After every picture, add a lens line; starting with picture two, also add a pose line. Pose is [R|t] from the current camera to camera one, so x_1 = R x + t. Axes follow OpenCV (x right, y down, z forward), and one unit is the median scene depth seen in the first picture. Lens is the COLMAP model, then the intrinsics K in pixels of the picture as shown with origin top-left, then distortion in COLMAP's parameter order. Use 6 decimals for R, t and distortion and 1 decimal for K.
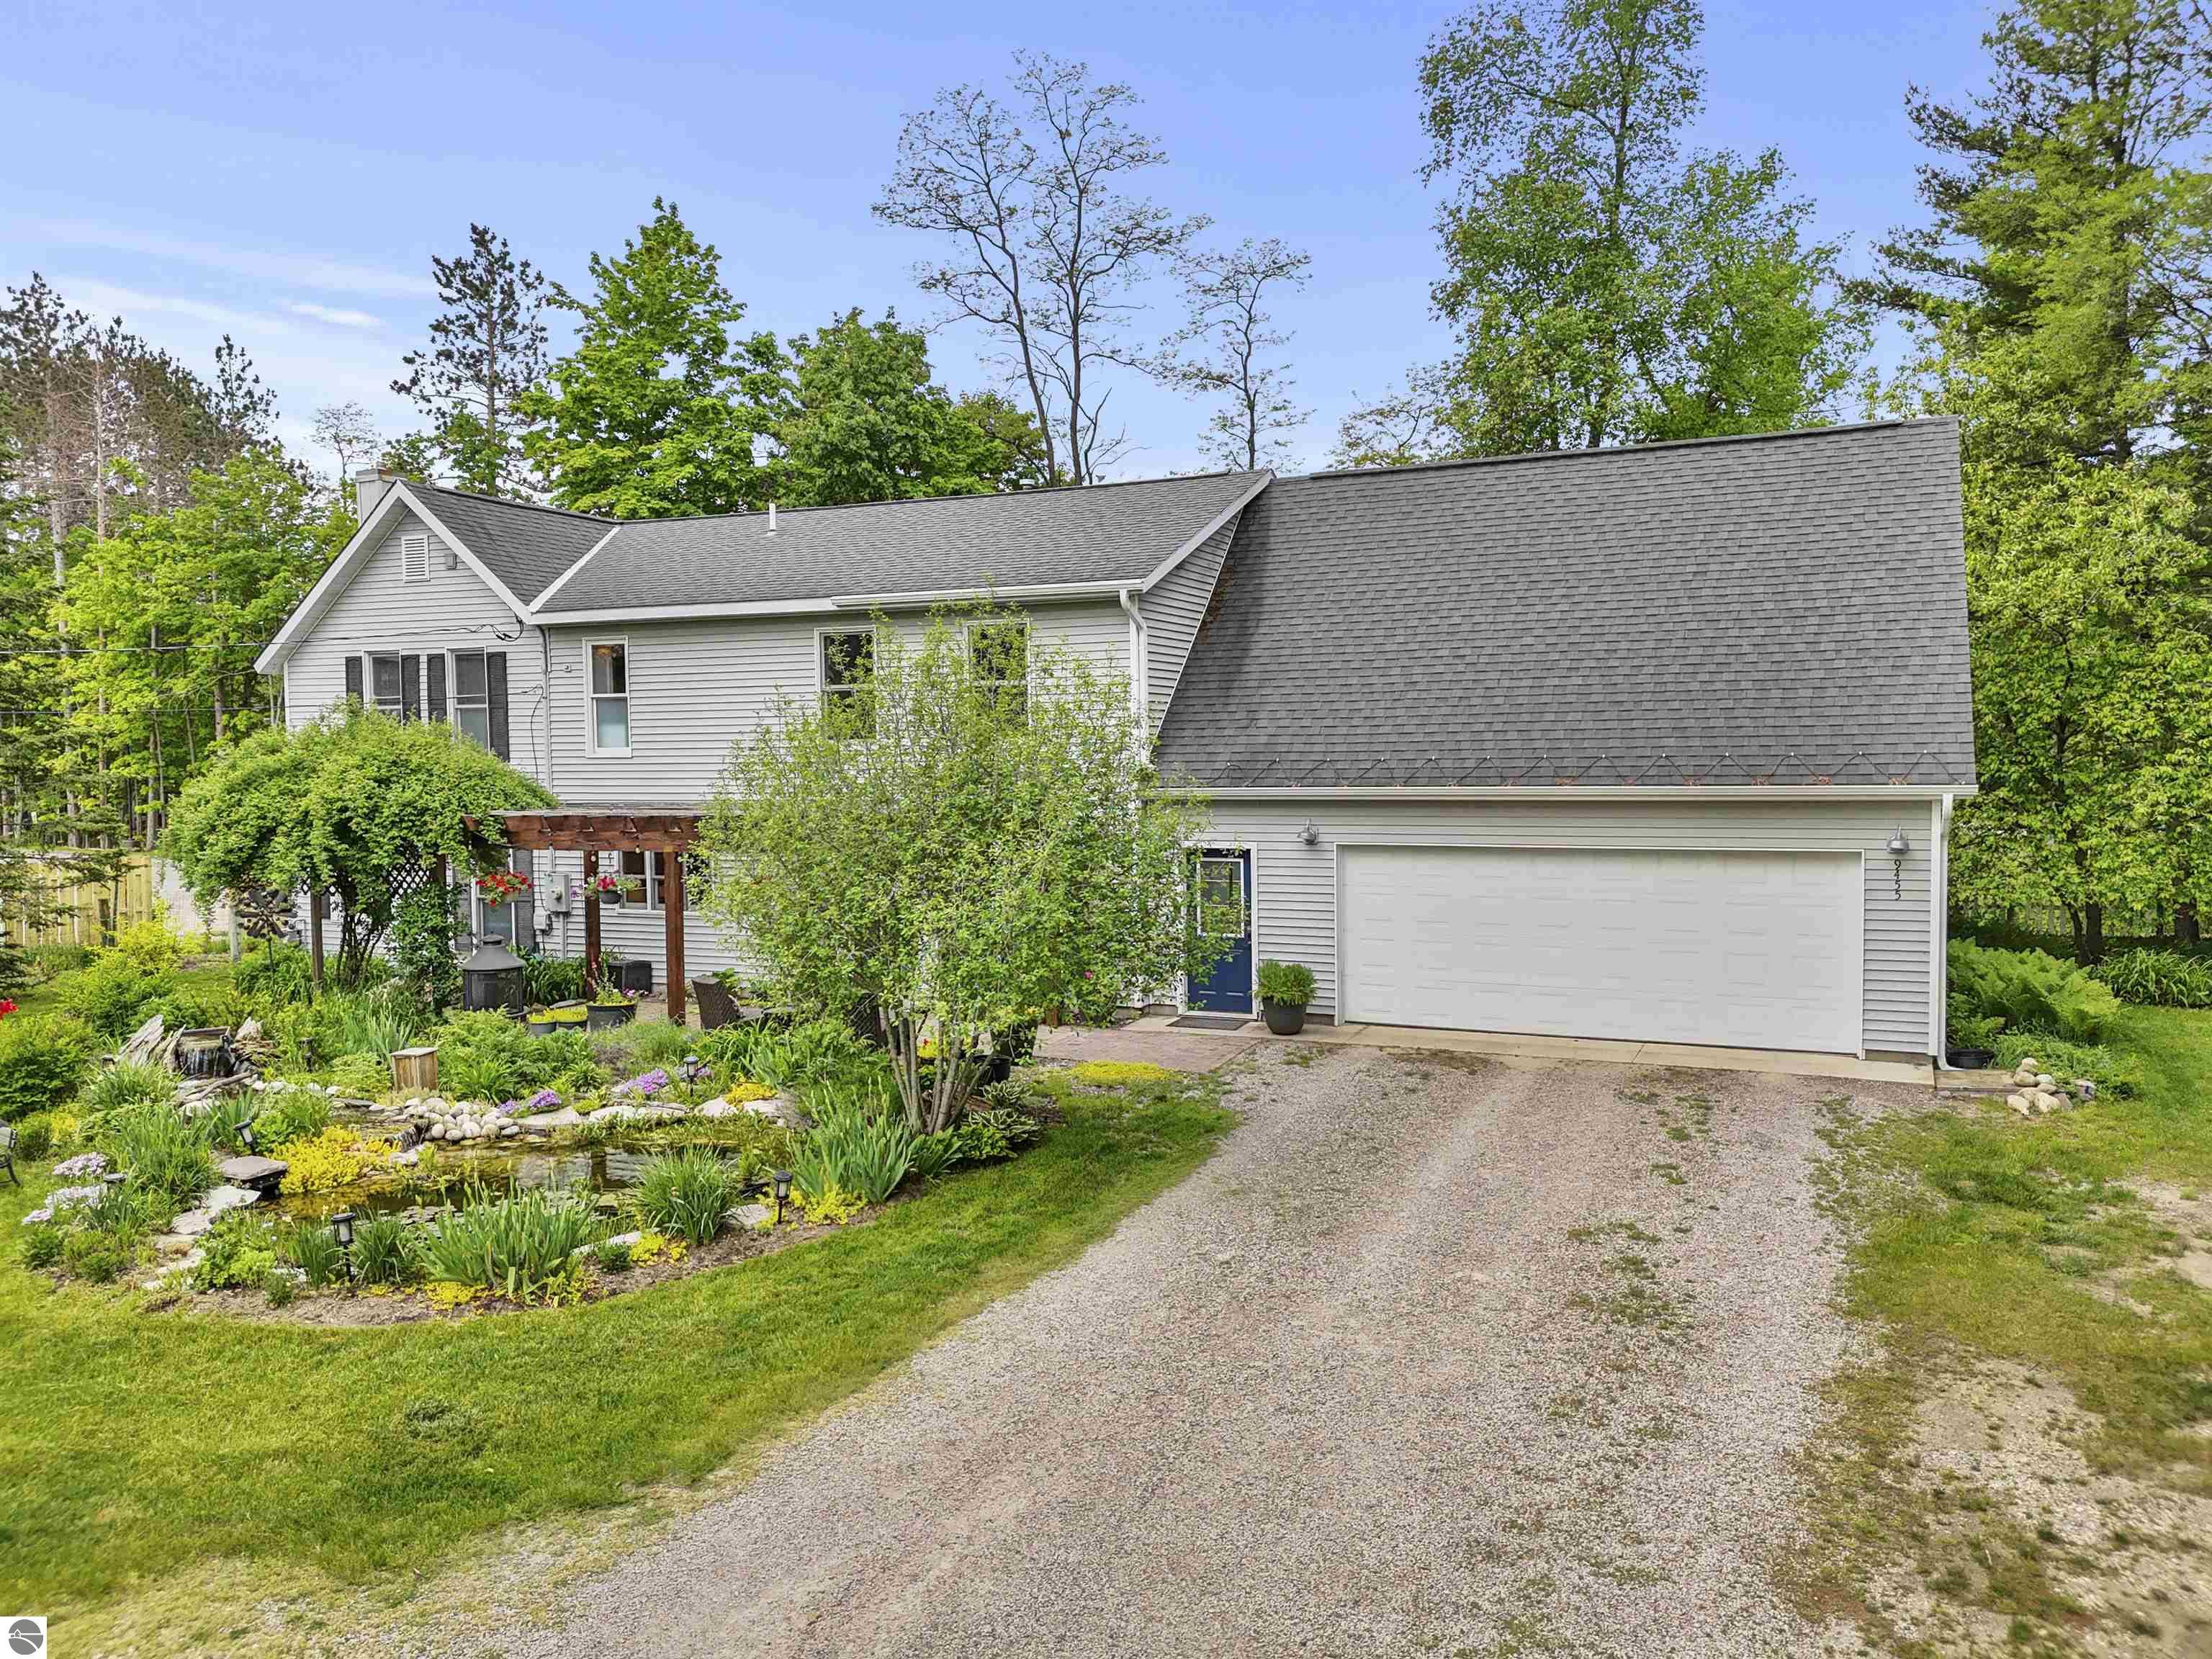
lens RADIAL K [[1615.2, 0, 1106.0], [0, 1615.2, 829.5], [0, 0, 1]] dist [0.070953, -0.074379]
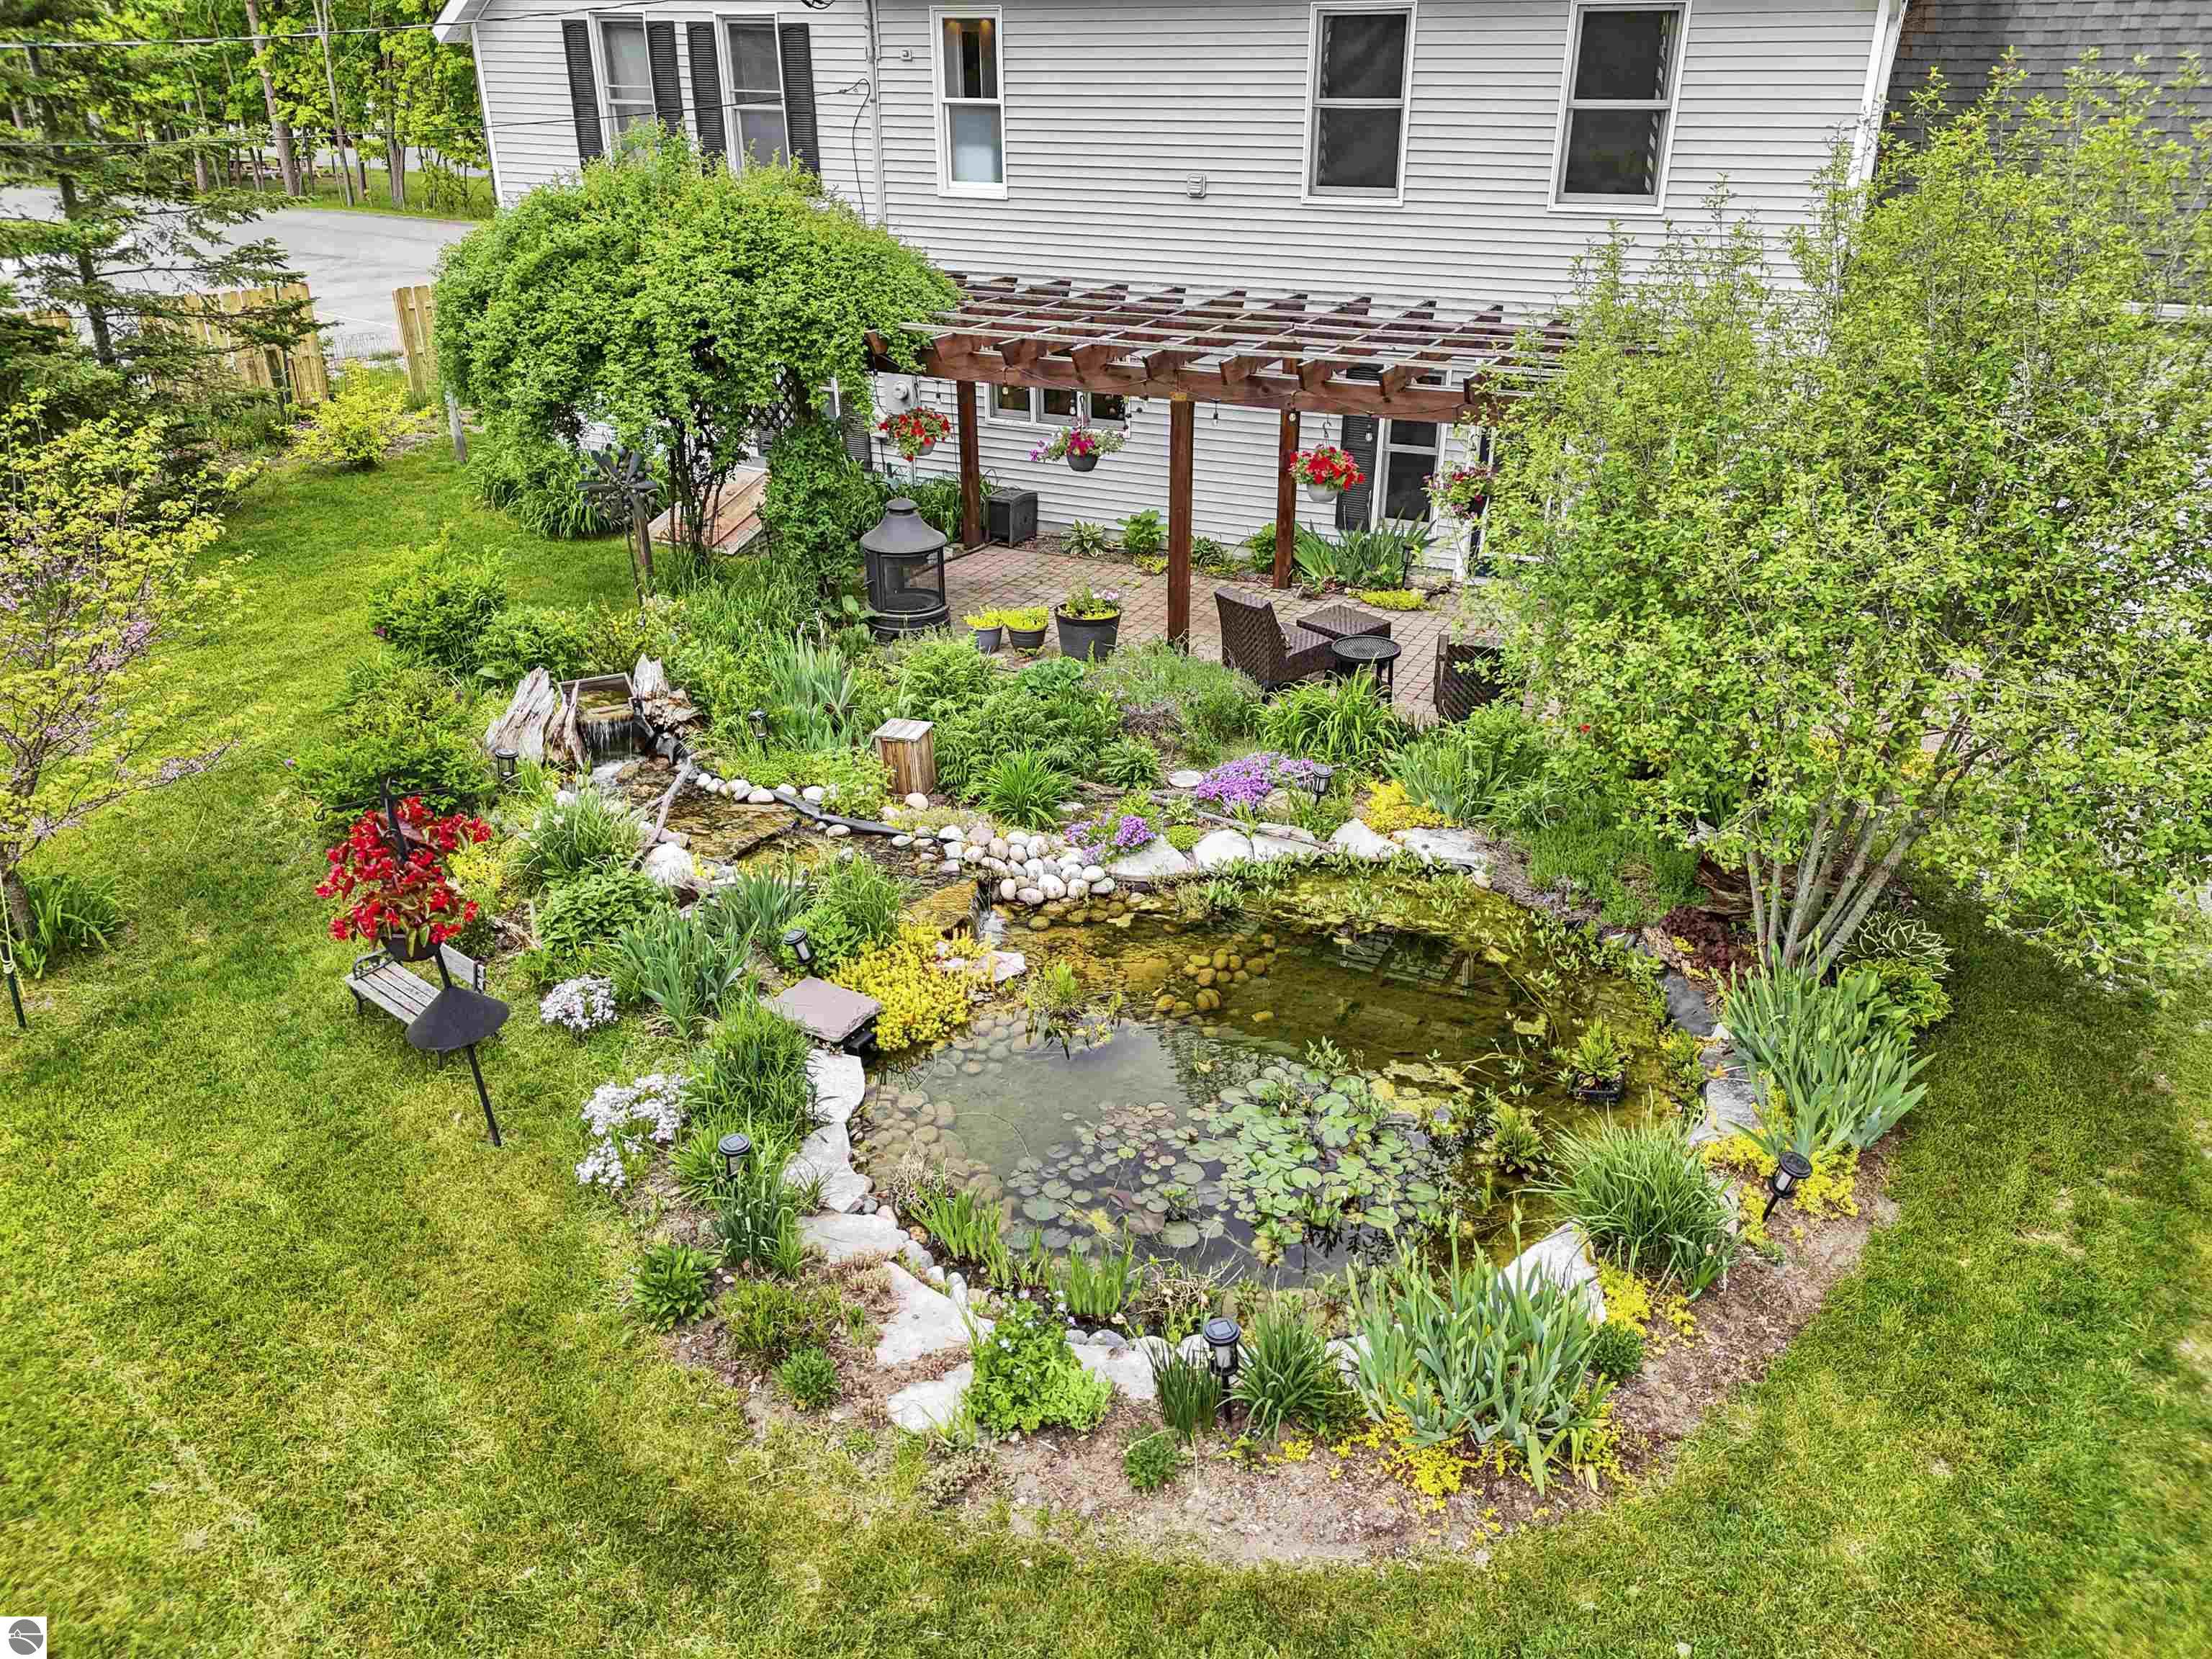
lens RADIAL K [[1615.2, 0, 1106.0], [0, 1615.2, 829.5], [0, 0, 1]] dist [0.070953, -0.074379]
pose [[0.999461, 0.021687, -0.024653, -0.272659], [-0.010287, 0.919846, 0.392144, -0.085430], [0.031181, -0.391679, 0.919573, 0.292920]]
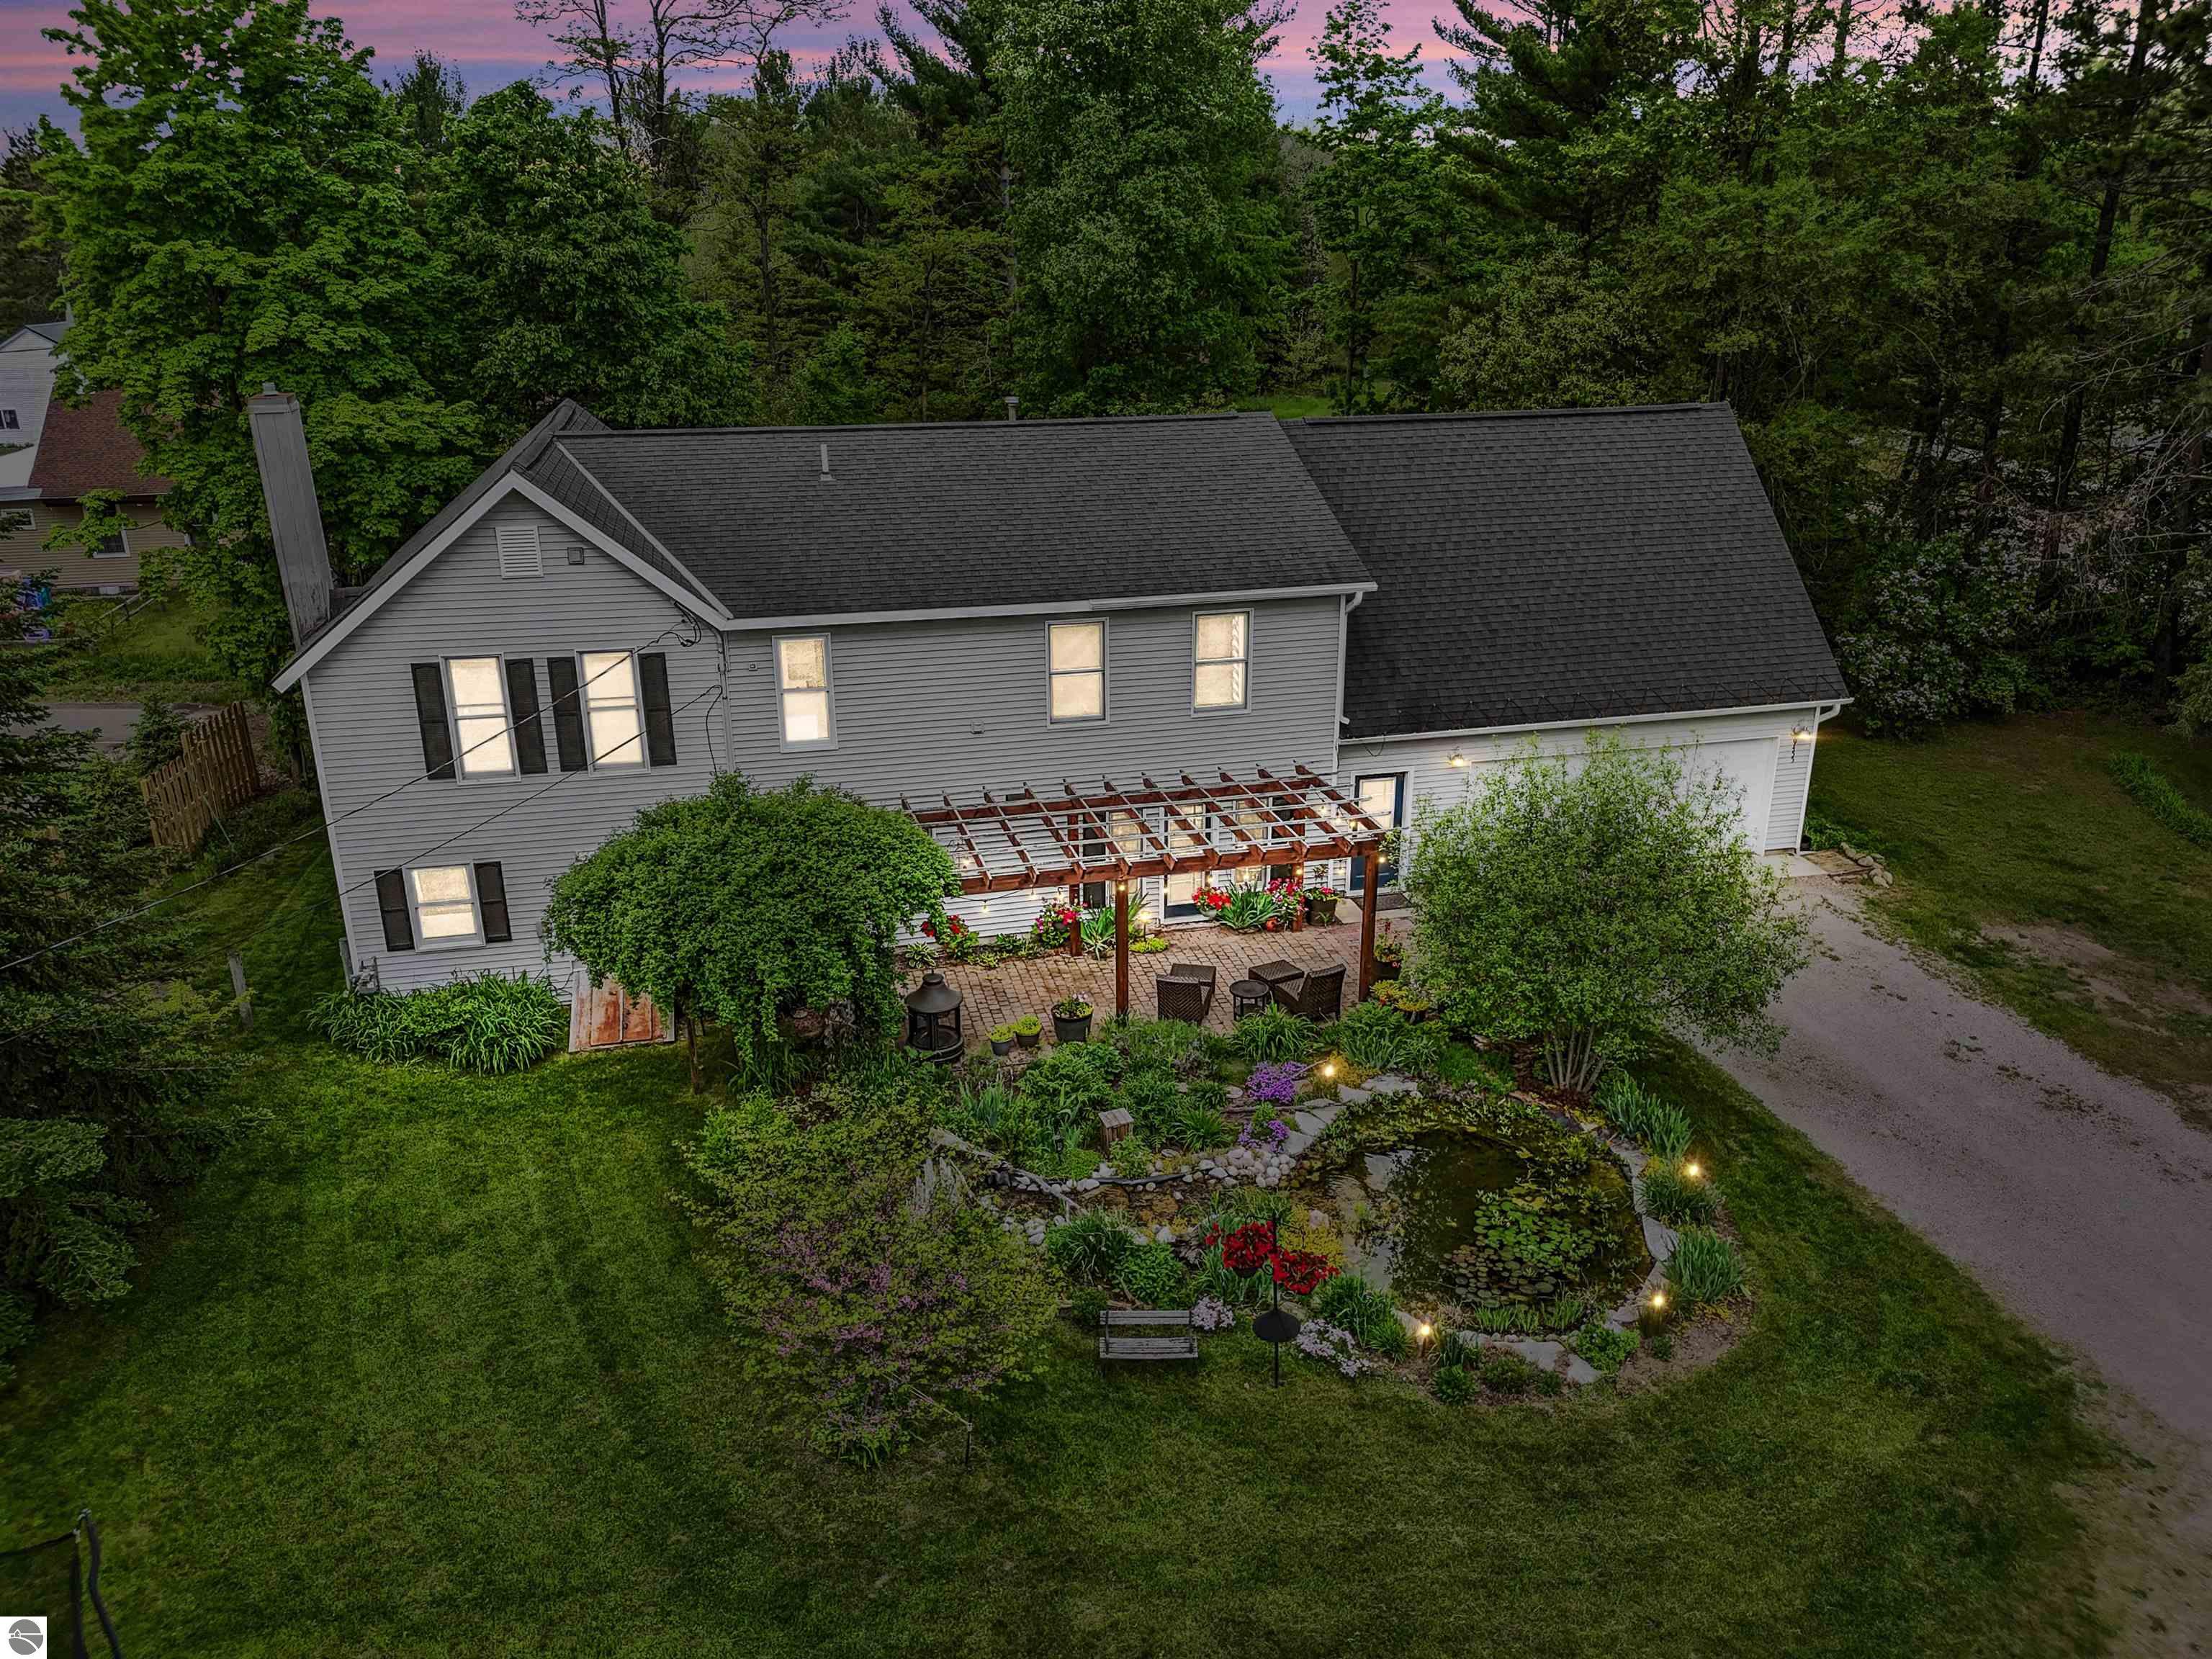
lens RADIAL K [[1615.2, 0, 1106.0], [0, 1615.2, 829.5], [0, 0, 1]] dist [0.070953, -0.074379]
pose [[0.791208, -0.199602, 0.578056, -0.915834], [0.027693, 0.955960, 0.292187, -0.349369], [-0.610919, -0.215173, 0.761891, 0.134087]]
